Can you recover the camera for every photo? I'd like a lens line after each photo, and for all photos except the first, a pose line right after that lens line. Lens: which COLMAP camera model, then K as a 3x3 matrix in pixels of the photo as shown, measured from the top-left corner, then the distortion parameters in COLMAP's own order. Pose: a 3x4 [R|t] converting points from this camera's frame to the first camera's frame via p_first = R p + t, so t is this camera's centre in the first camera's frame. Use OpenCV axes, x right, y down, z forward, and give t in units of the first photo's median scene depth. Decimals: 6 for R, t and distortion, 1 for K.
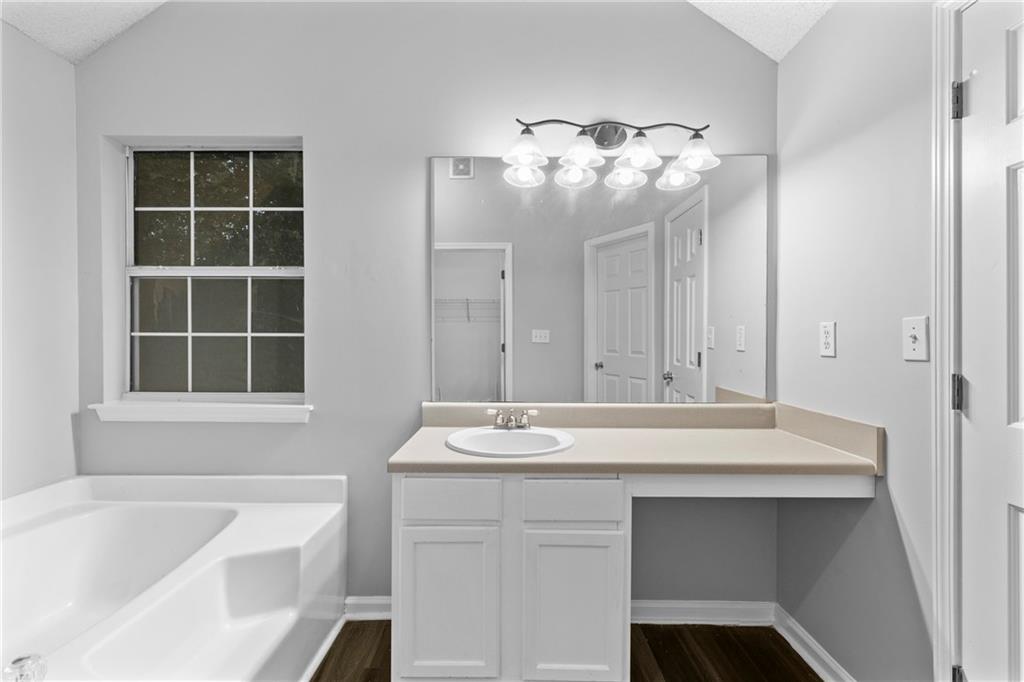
lens RADIAL K [[458.5, 0, 509.8], [0, 458.5, 341.9], [0, 0, 1]] dist [0.009025, -0.000719]
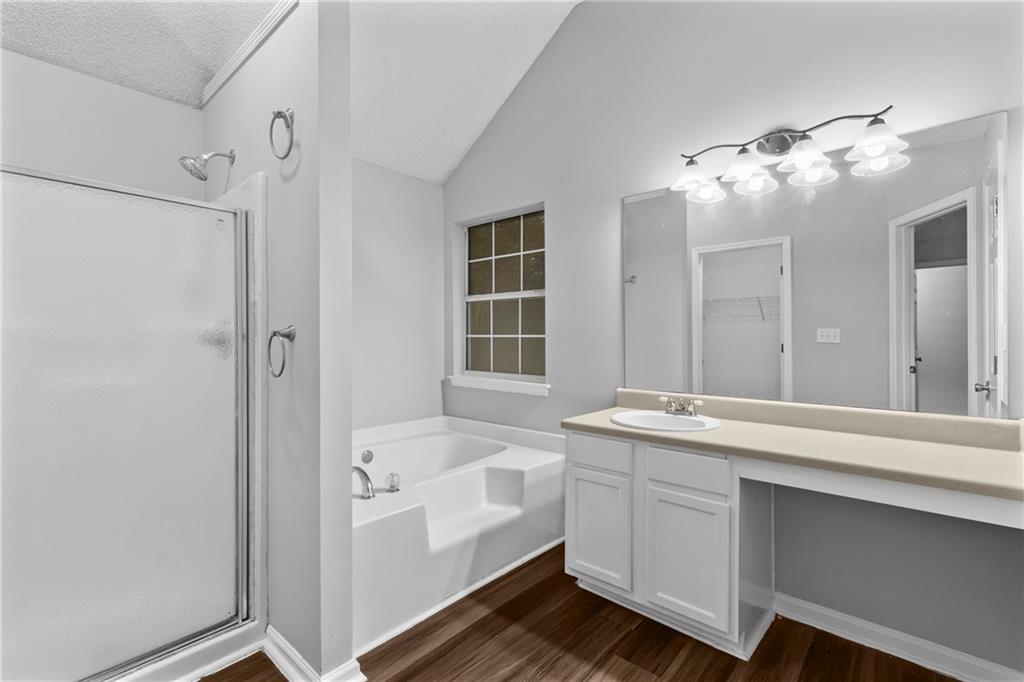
lens RADIAL K [[458.5, 0, 509.1], [0, 458.5, 338.8], [0, 0, 1]] dist [0.009025, -0.000719]
pose [[0.755584, 0.000299, -0.655052, 0.419922], [-0.003922, 0.999984, -0.004068, -0.000363], [0.655040, 0.005643, 0.755573, -0.176754]]
